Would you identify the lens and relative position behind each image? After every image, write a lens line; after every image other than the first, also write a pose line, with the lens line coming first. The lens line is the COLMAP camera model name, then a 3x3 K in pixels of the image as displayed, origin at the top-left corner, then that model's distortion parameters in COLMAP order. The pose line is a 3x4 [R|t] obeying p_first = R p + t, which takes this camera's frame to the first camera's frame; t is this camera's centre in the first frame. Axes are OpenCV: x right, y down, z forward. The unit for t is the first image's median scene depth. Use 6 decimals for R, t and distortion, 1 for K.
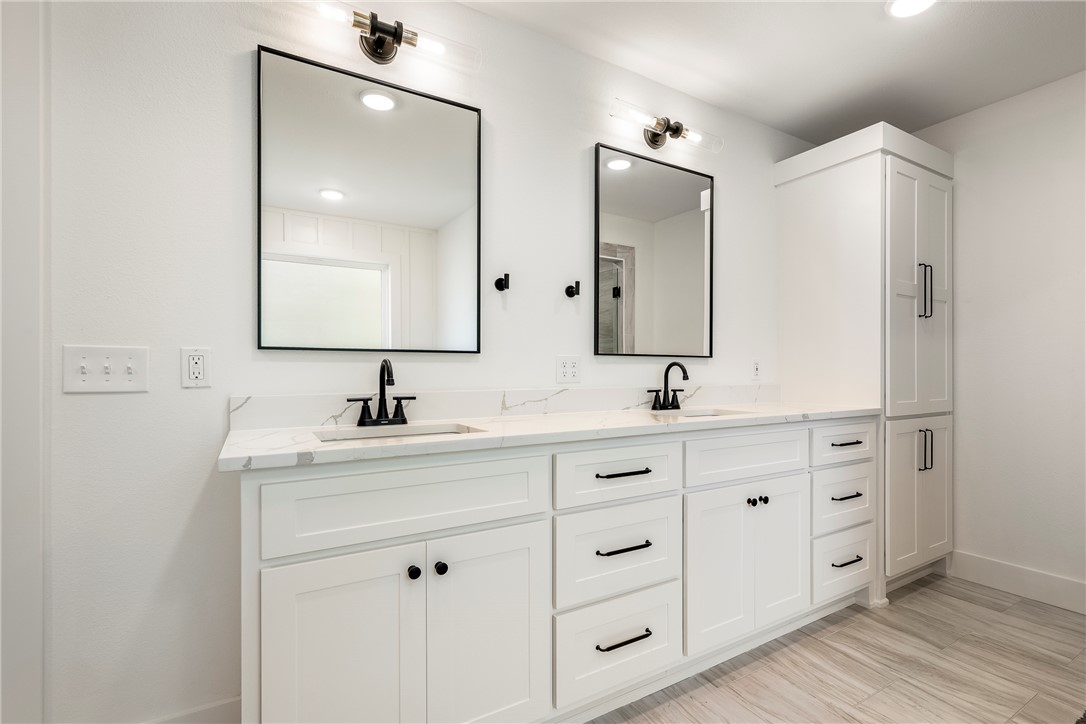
lens RADIAL K [[501.0, 0, 548.7], [0, 501.0, 369.8], [0, 0, 1]] dist [0.001624, -0.001486]
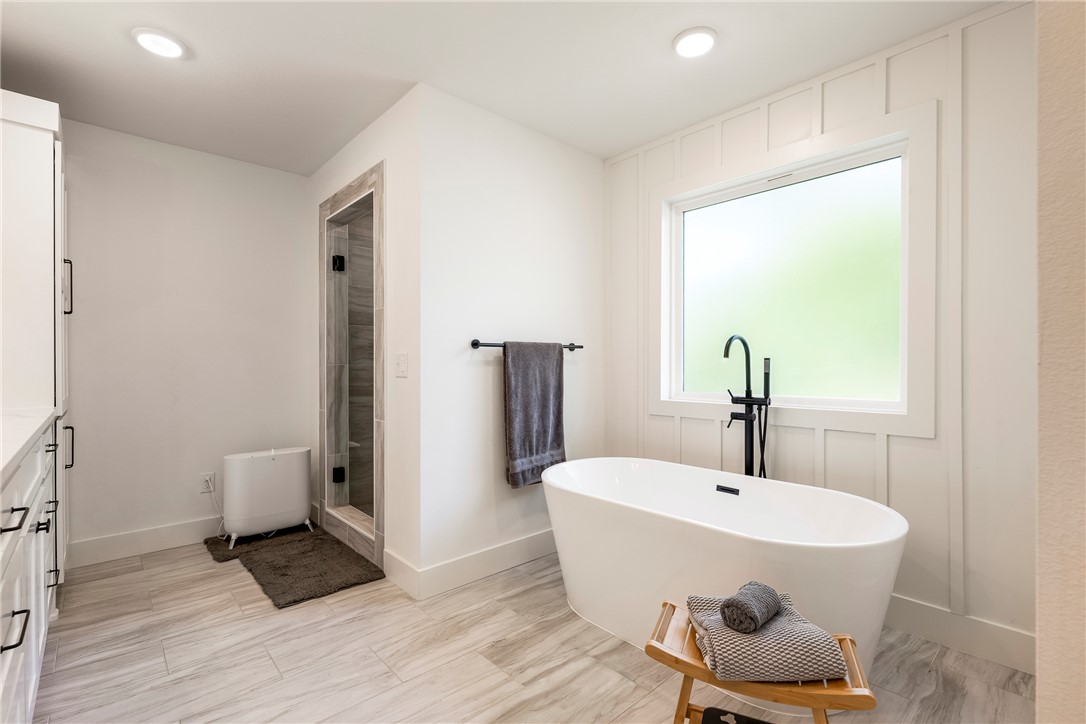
lens RADIAL K [[501.0, 0, 548.4], [0, 501.0, 365.4], [0, 0, 1]] dist [0.001624, -0.001486]
pose [[-0.198267, 0.000227, 0.980148, -0.522120], [0.003213, 0.999995, 0.000418, 0.002740], [-0.980143, 0.003232, -0.198267, 0.340095]]
